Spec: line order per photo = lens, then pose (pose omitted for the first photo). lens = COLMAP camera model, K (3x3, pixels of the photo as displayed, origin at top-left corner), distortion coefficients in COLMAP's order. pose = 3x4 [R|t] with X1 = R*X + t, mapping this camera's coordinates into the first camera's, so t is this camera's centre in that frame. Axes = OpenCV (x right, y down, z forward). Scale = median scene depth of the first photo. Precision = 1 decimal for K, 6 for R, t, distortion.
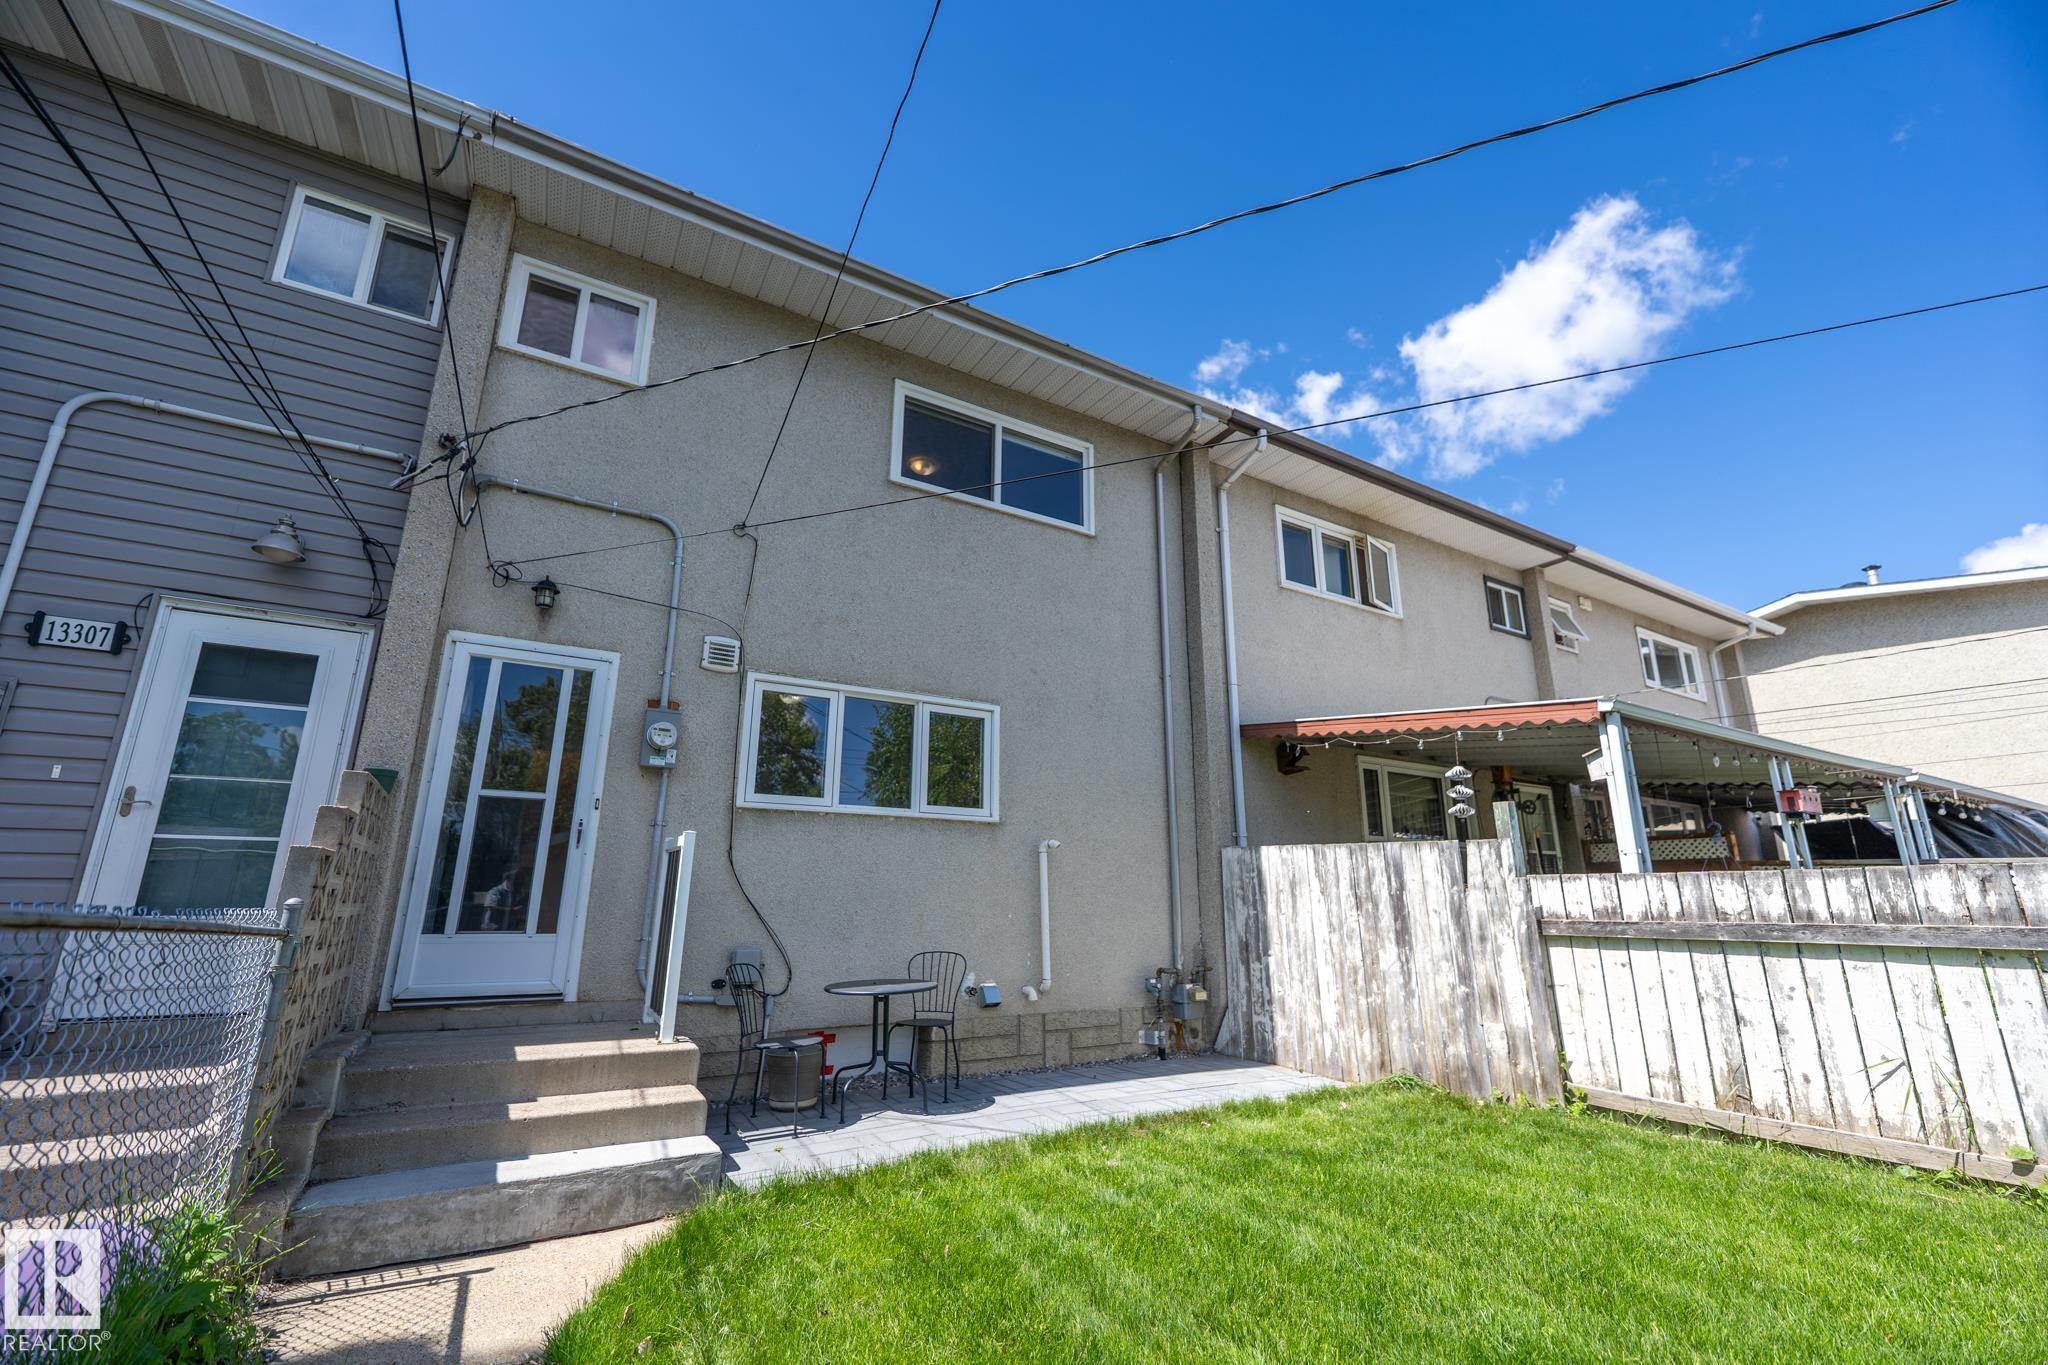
lens RADIAL K [[823.2, 0, 1019.2], [0, 823.2, 698.0], [0, 0, 1]] dist [0.000063, 0.000012]
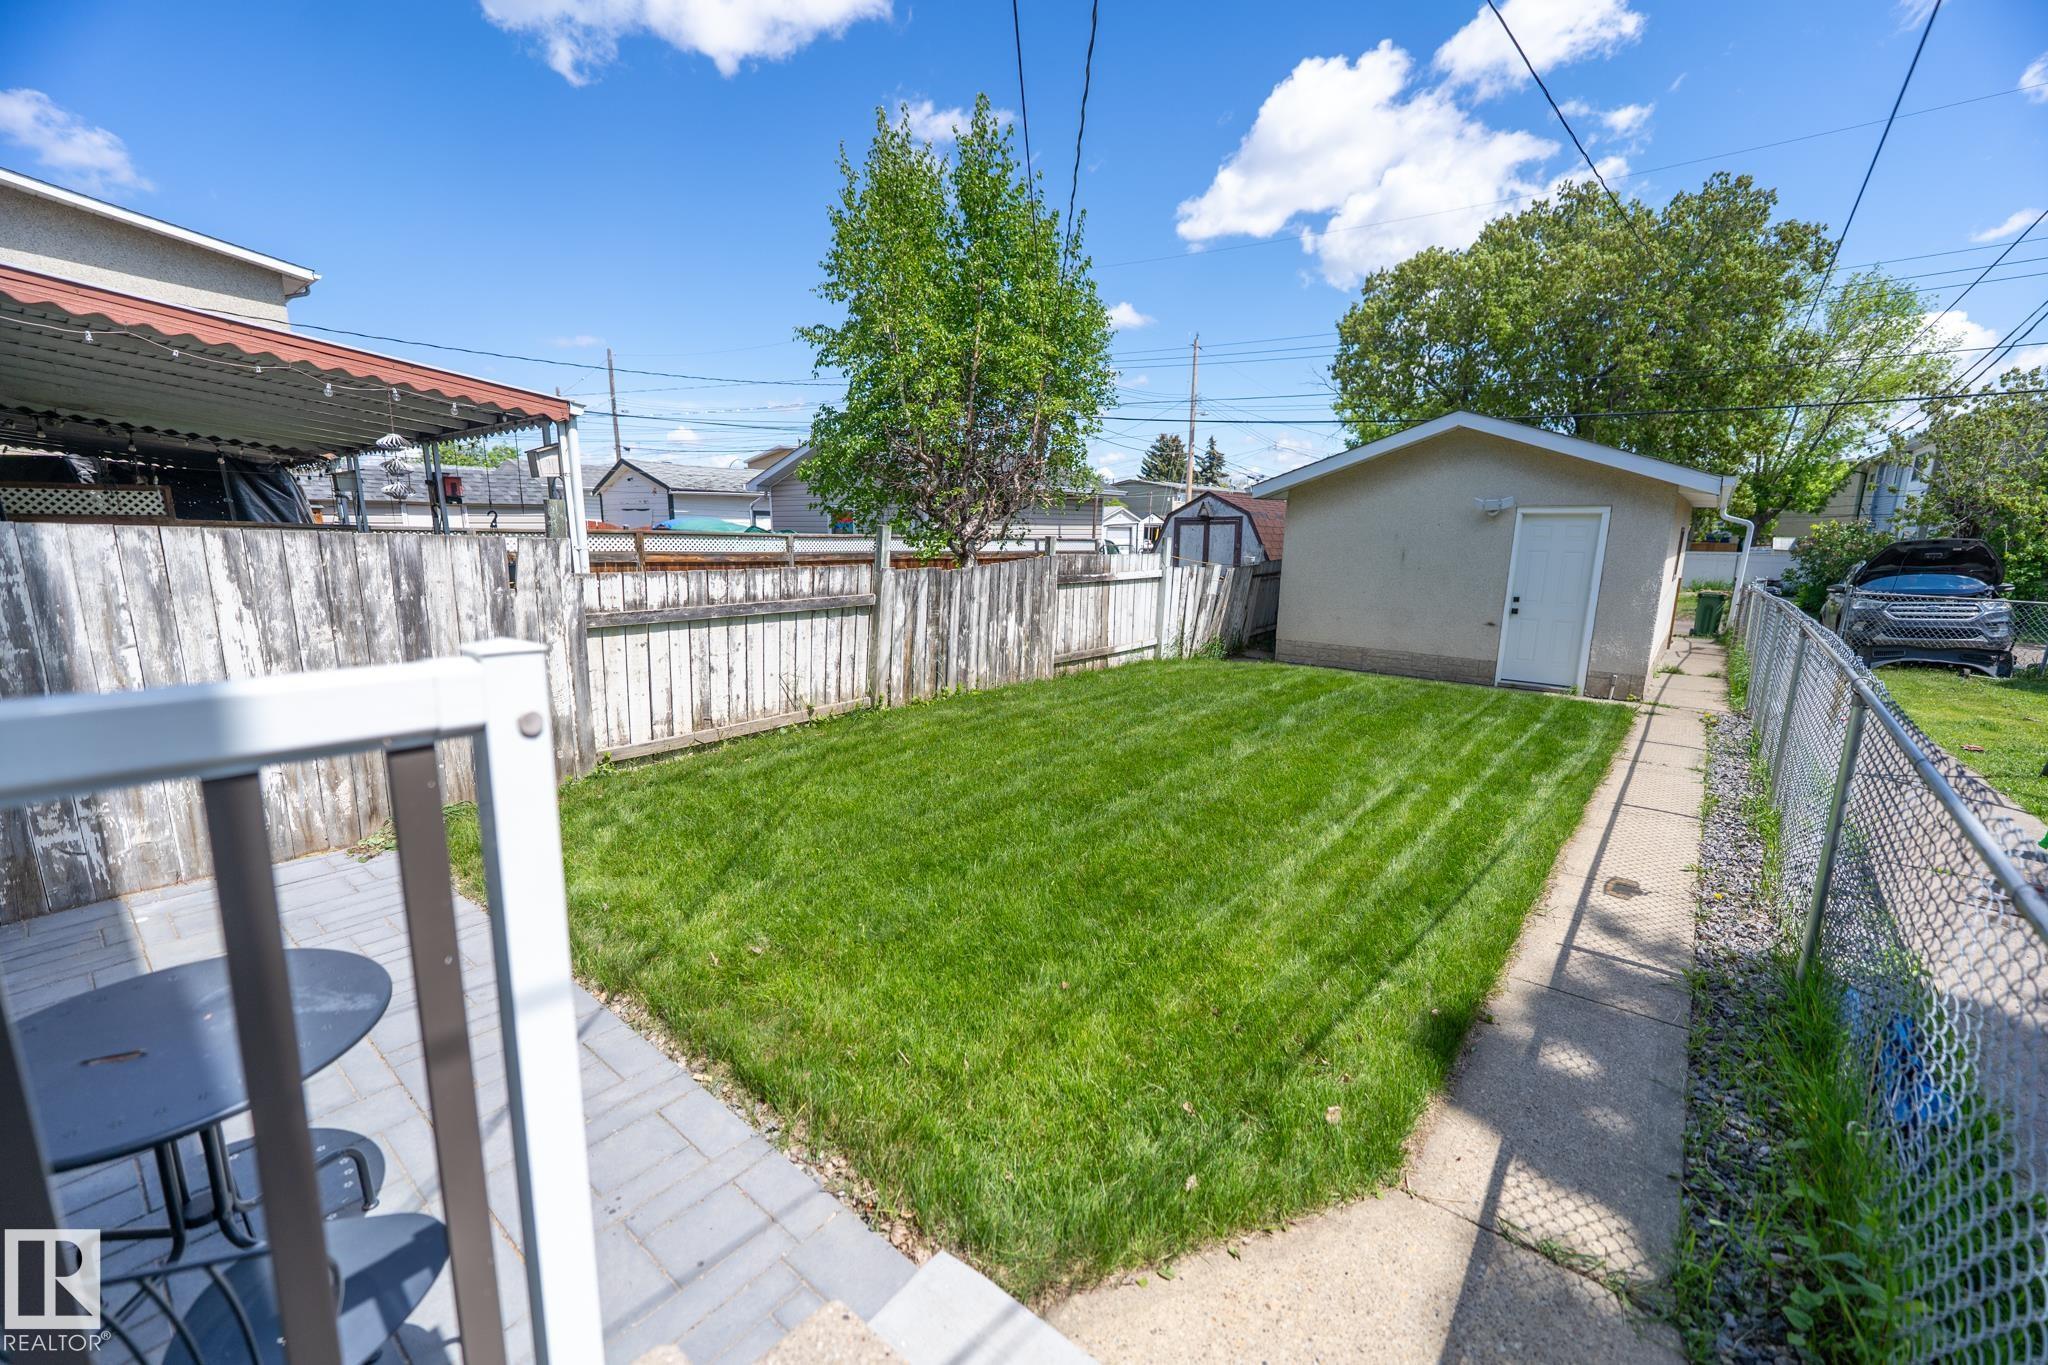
lens RADIAL K [[823.2, 0, 1019.2], [0, 823.2, 698.0], [0, 0, 1]] dist [0.000063, 0.000012]
pose [[-0.354724, -0.197083, 0.913964, -0.543652], [-0.238505, 0.964265, 0.115362, 0.111017], [-0.904039, -0.177064, -0.389053, 0.854168]]
